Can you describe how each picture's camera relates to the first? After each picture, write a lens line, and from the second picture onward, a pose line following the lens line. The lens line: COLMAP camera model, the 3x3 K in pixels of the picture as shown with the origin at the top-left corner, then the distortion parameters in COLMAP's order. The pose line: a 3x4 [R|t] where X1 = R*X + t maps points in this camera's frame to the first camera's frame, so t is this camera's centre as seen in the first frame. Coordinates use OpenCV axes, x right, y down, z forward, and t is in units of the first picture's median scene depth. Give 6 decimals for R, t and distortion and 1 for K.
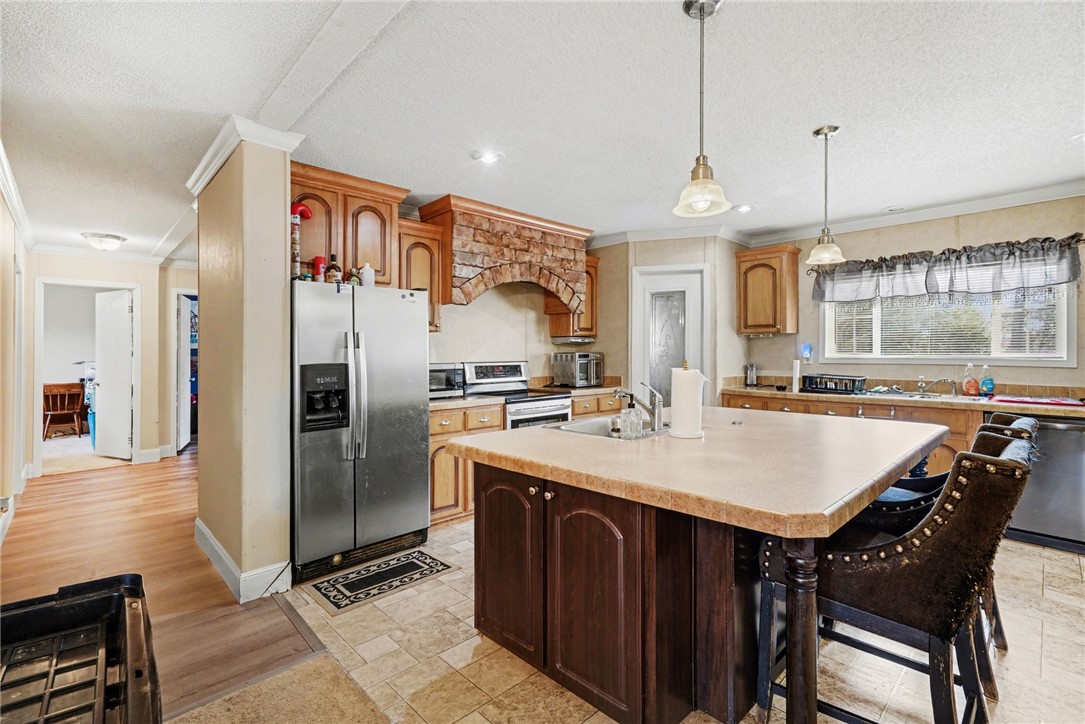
lens RADIAL K [[492.7, 0, 537.8], [0, 492.7, 359.2], [0, 0, 1]] dist [-0.011914, -0.000540]
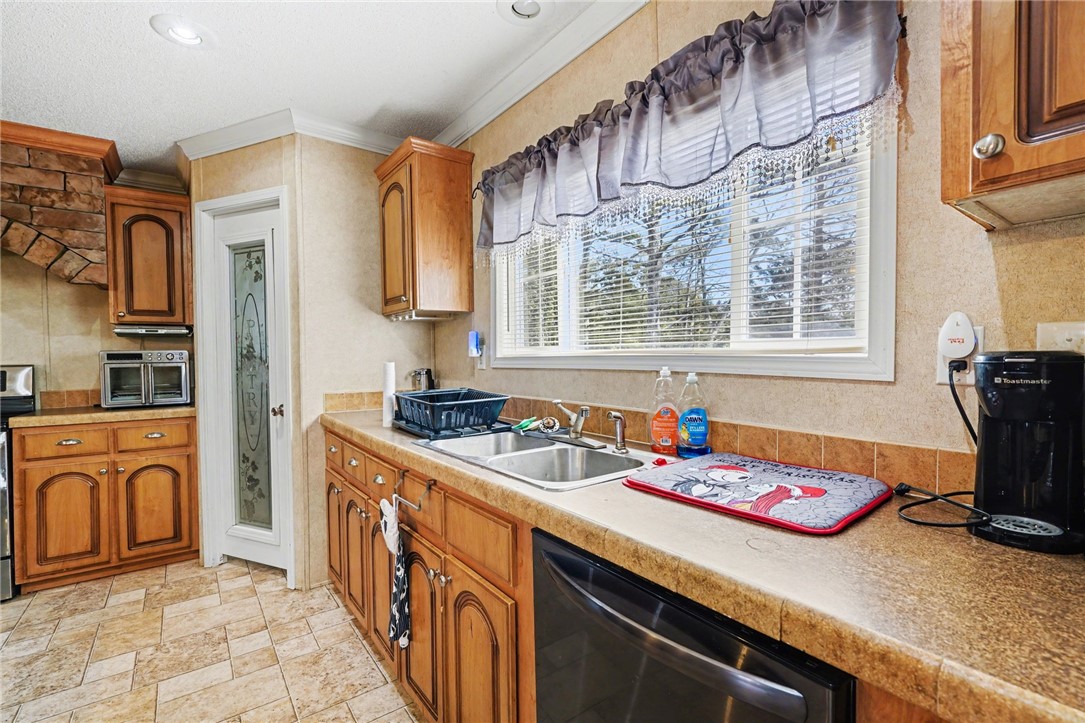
lens RADIAL K [[492.7, 0, 537.8], [0, 492.7, 358.7], [0, 0, 1]] dist [-0.011914, -0.000540]
pose [[0.991741, -0.004990, -0.128163, 0.706044], [0.003889, 0.999953, -0.008845, 0.003804], [0.128201, 0.008274, 0.991714, 0.508702]]
